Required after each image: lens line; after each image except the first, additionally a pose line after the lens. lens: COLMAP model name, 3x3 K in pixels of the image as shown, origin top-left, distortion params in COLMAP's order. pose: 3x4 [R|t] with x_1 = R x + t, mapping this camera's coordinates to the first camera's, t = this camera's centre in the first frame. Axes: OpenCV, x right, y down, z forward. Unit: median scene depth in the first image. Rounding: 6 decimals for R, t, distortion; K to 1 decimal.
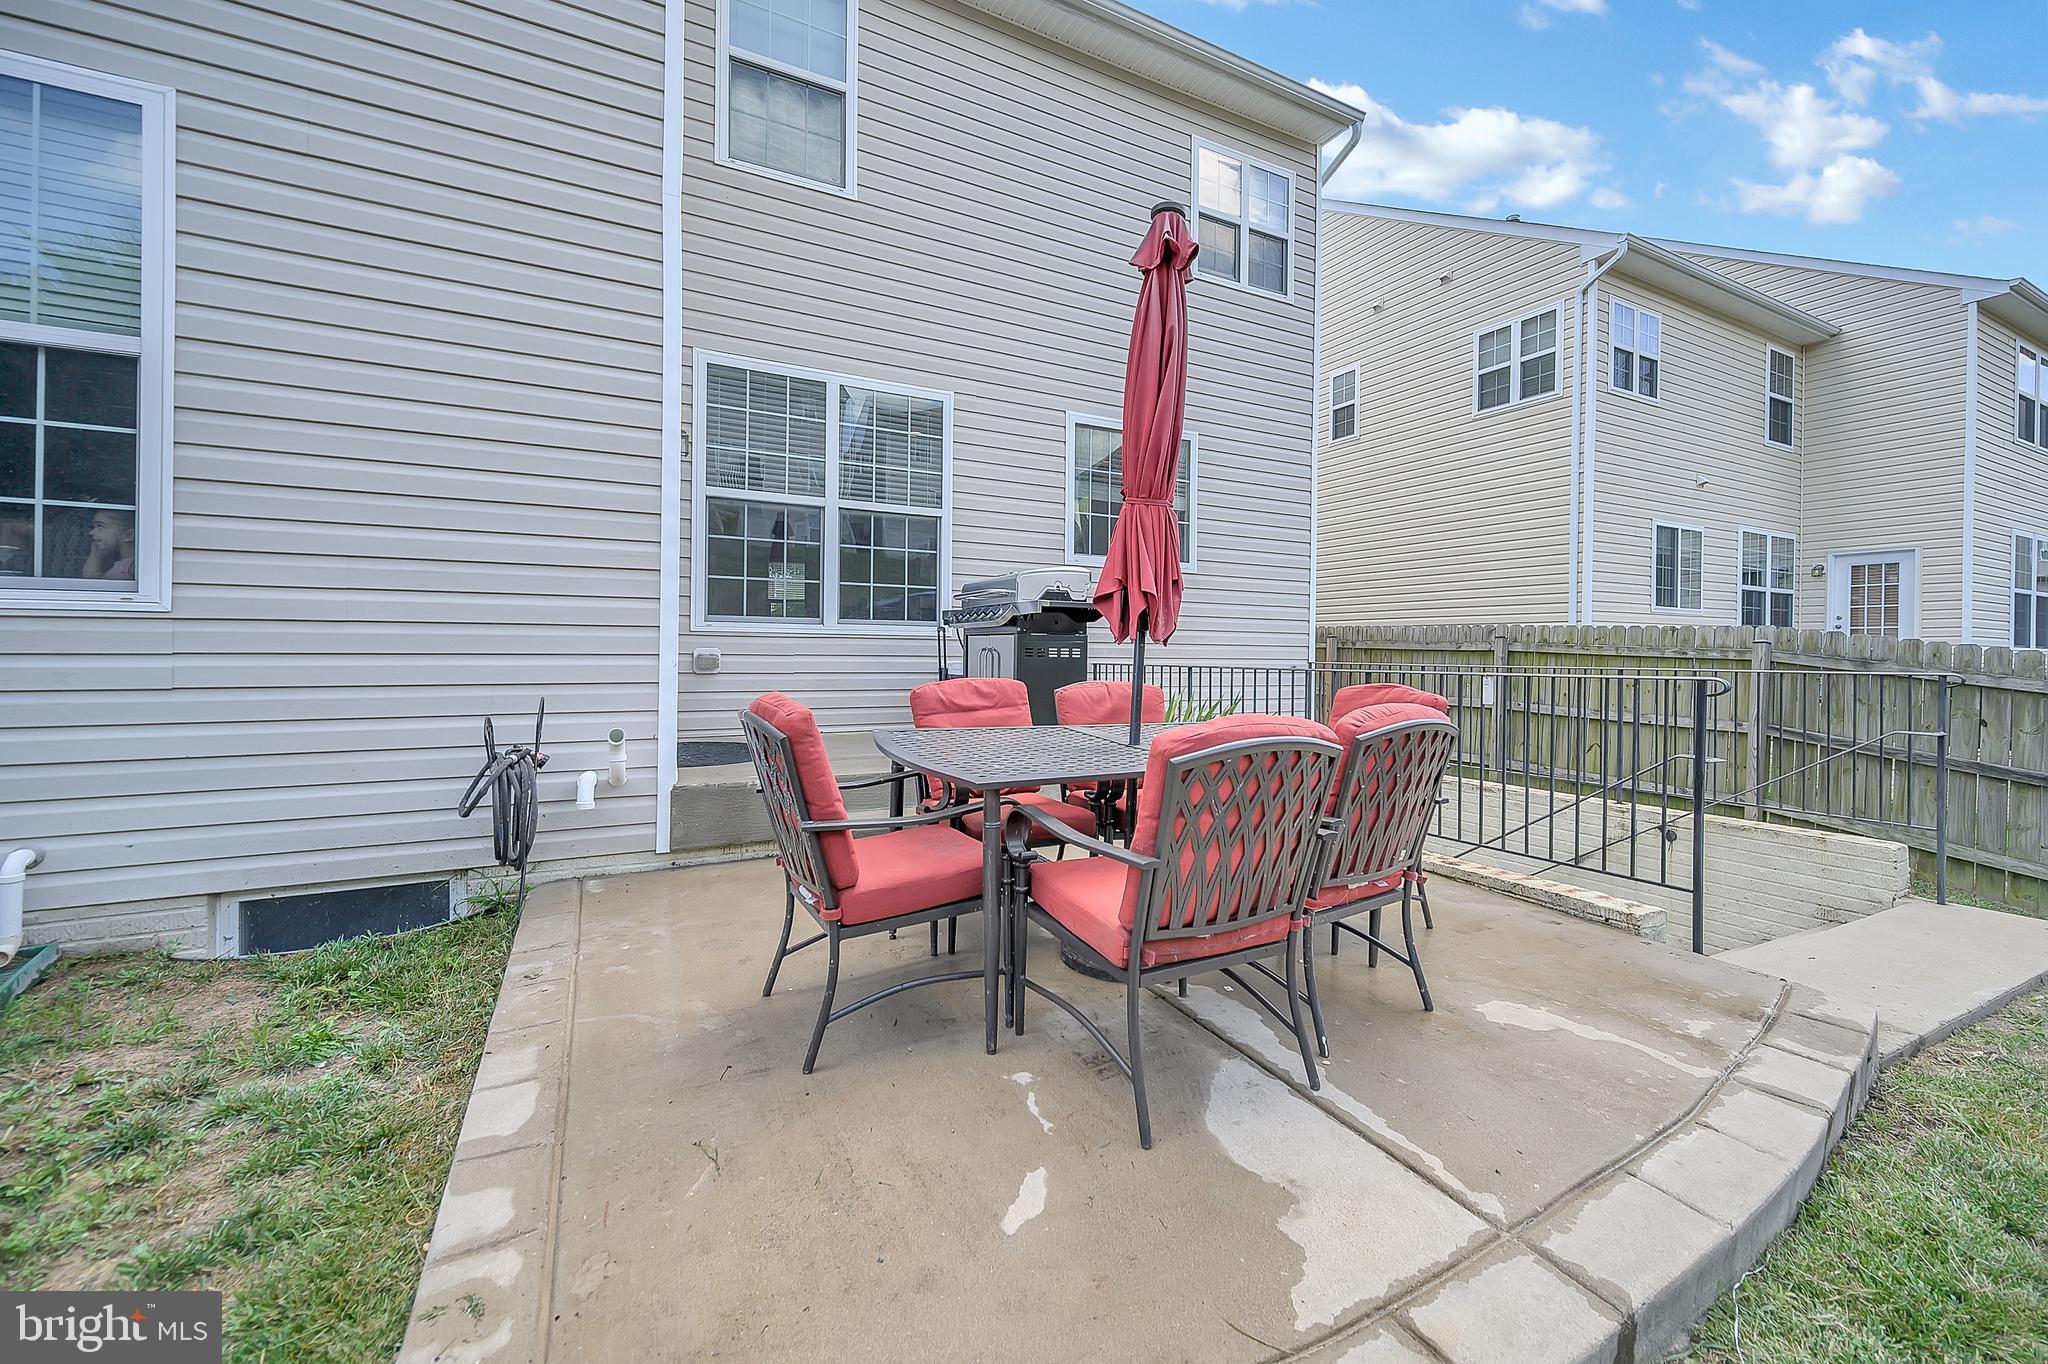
lens RADIAL K [[809.8, 0, 1028.6], [0, 809.8, 643.7], [0, 0, 1]] dist [-0.001556, -0.000174]
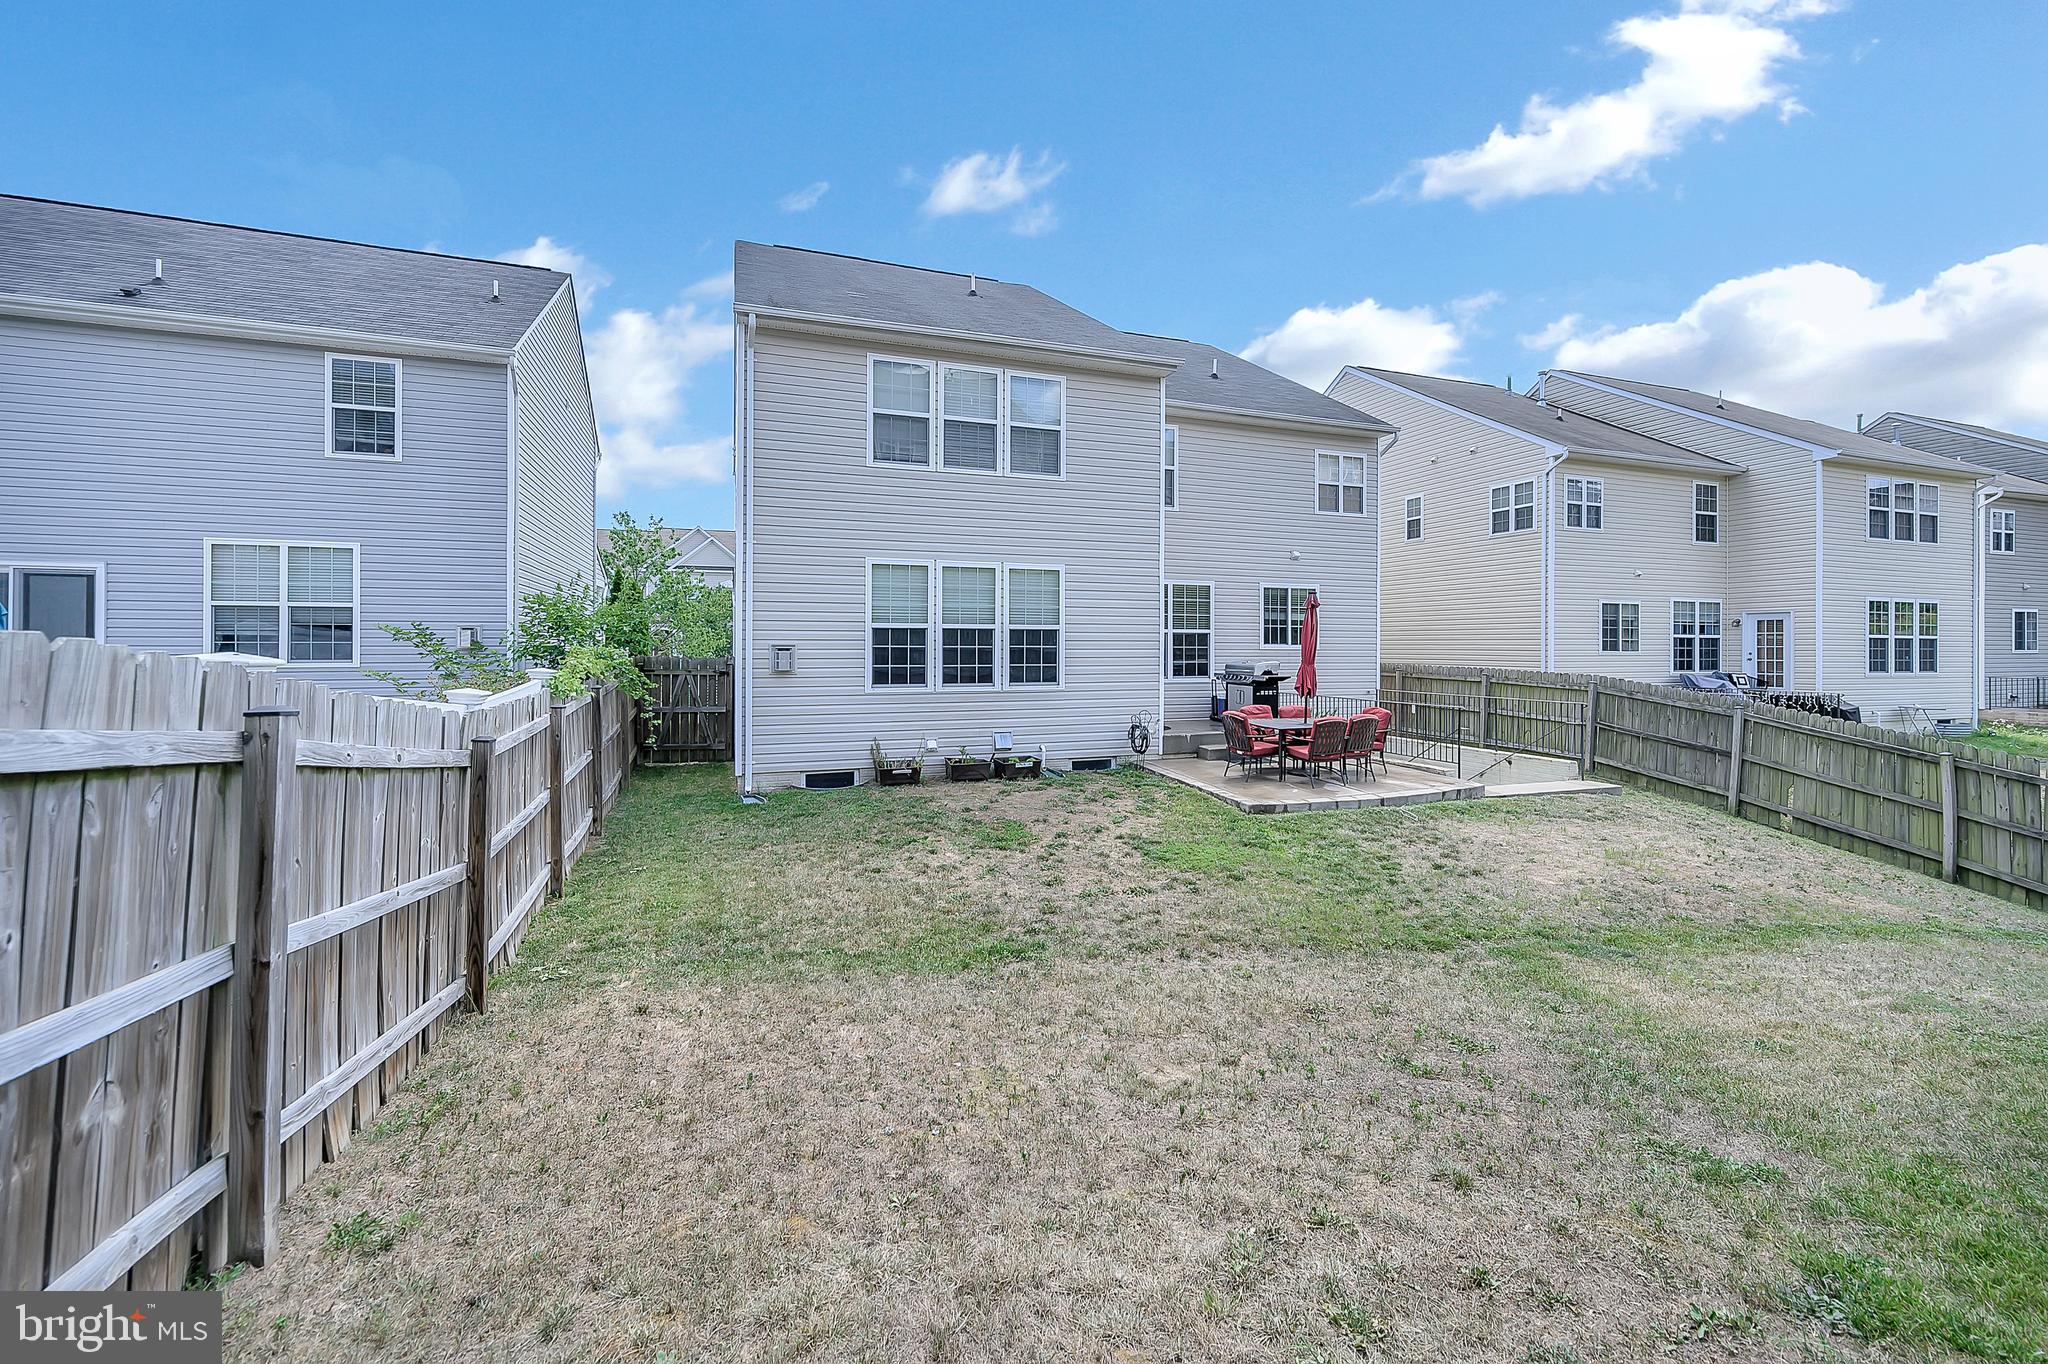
lens RADIAL K [[809.8, 0, 1028.6], [0, 809.8, 643.7], [0, 0, 1]] dist [-0.001556, -0.000174]
pose [[0.990755, -0.007906, -0.135430, -0.261883], [0.008177, 0.999966, 0.001445, -0.109683], [0.135414, -0.002539, 0.990786, -1.220273]]
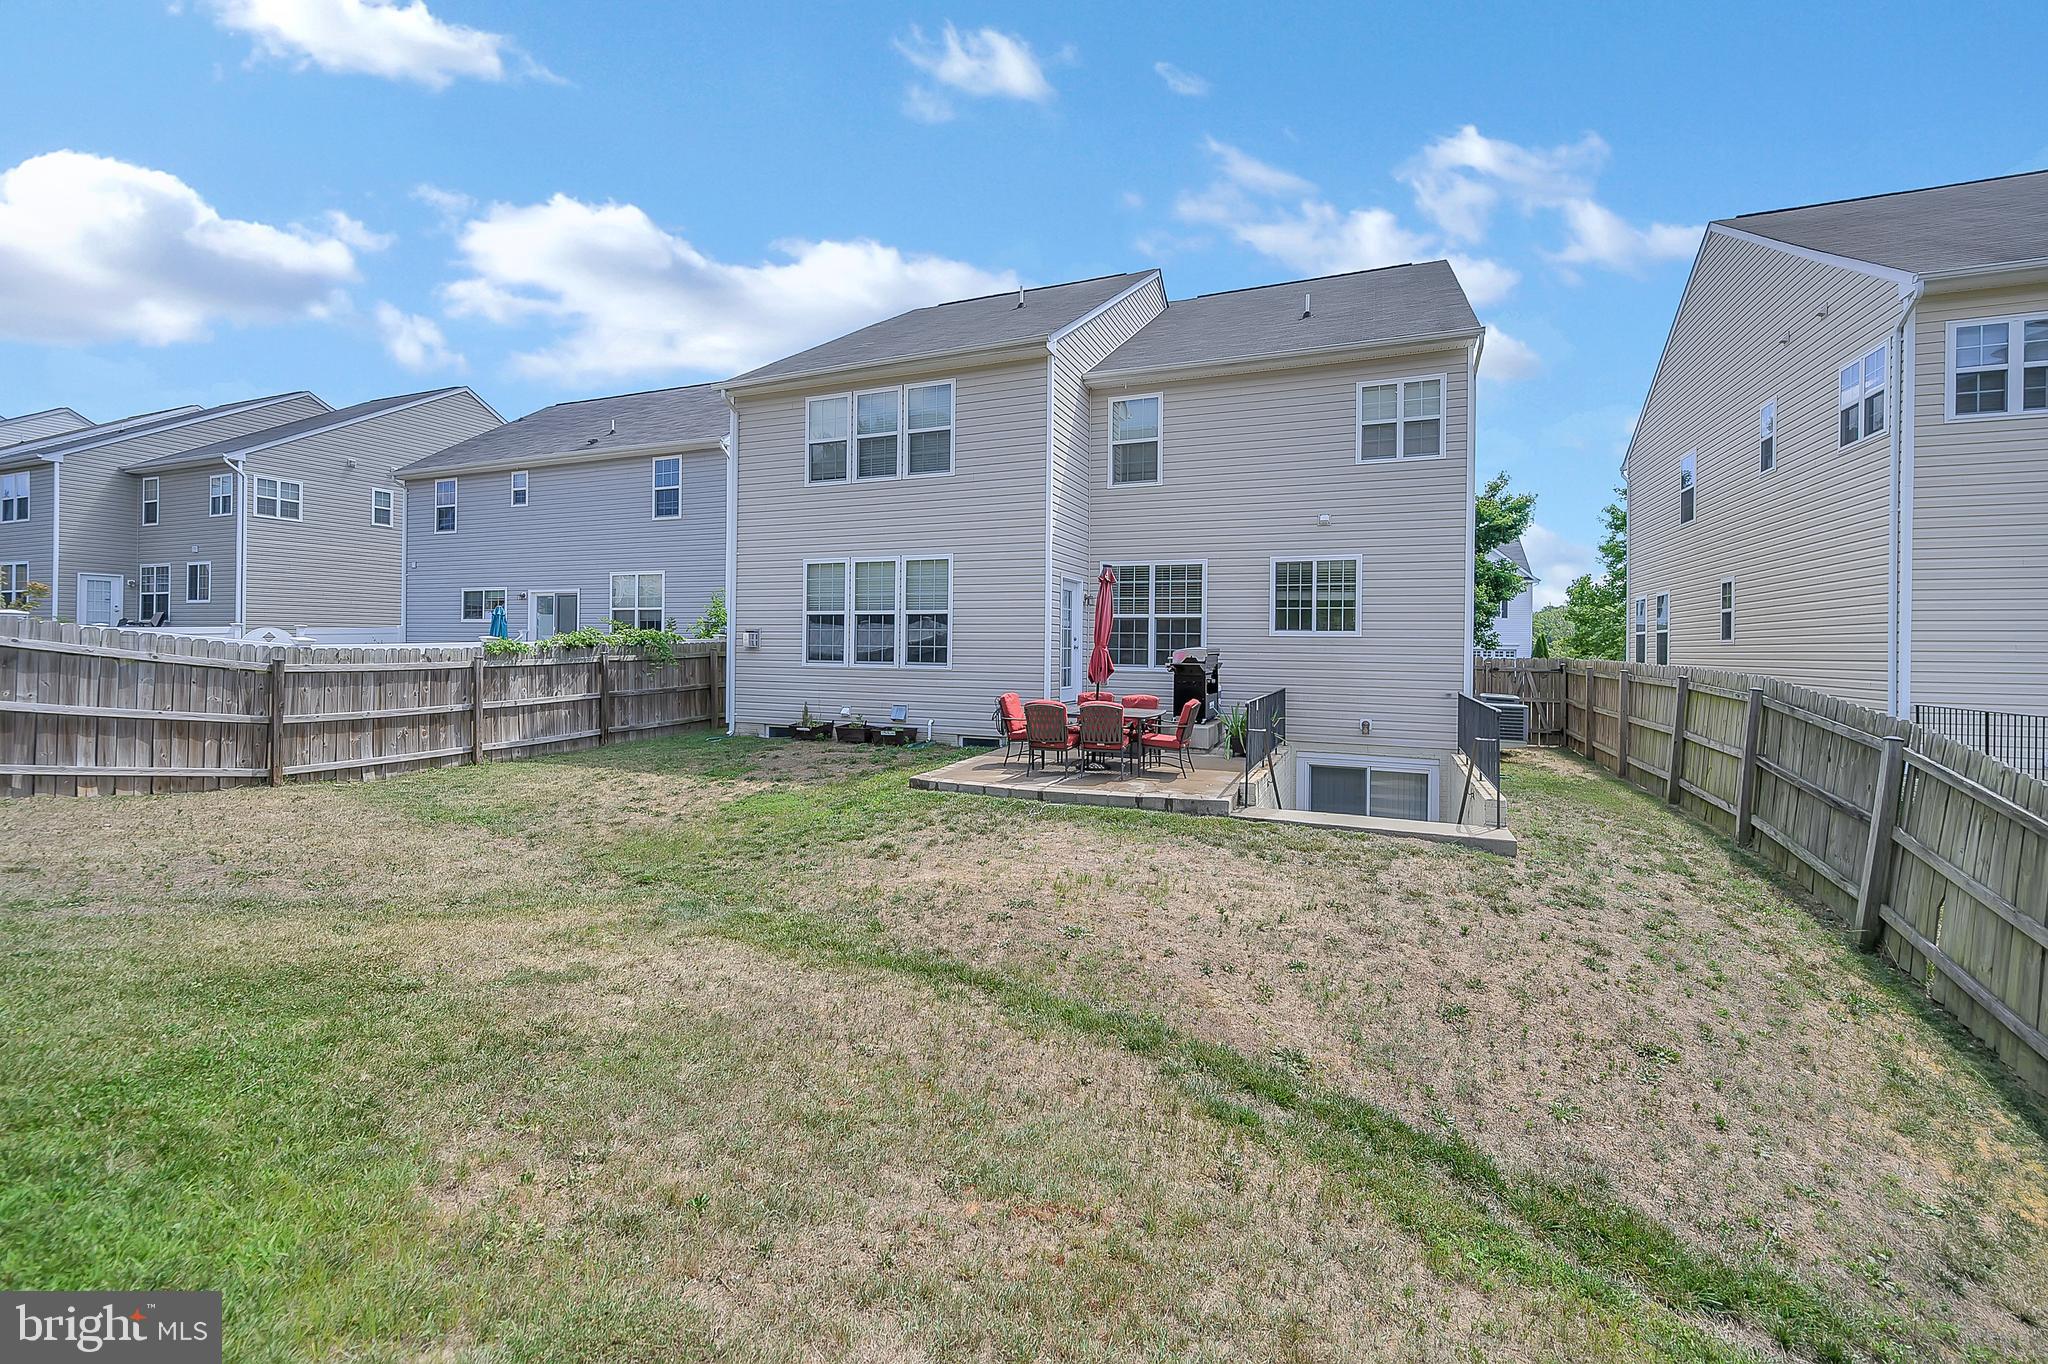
lens RADIAL K [[809.8, 0, 1028.6], [0, 809.8, 643.7], [0, 0, 1]] dist [-0.001556, -0.000174]
pose [[0.653594, -0.006454, -0.756818, 1.009048], [-0.000657, 0.999958, -0.009095, -0.055688], [0.756845, 0.006442, 0.653562, -0.622566]]
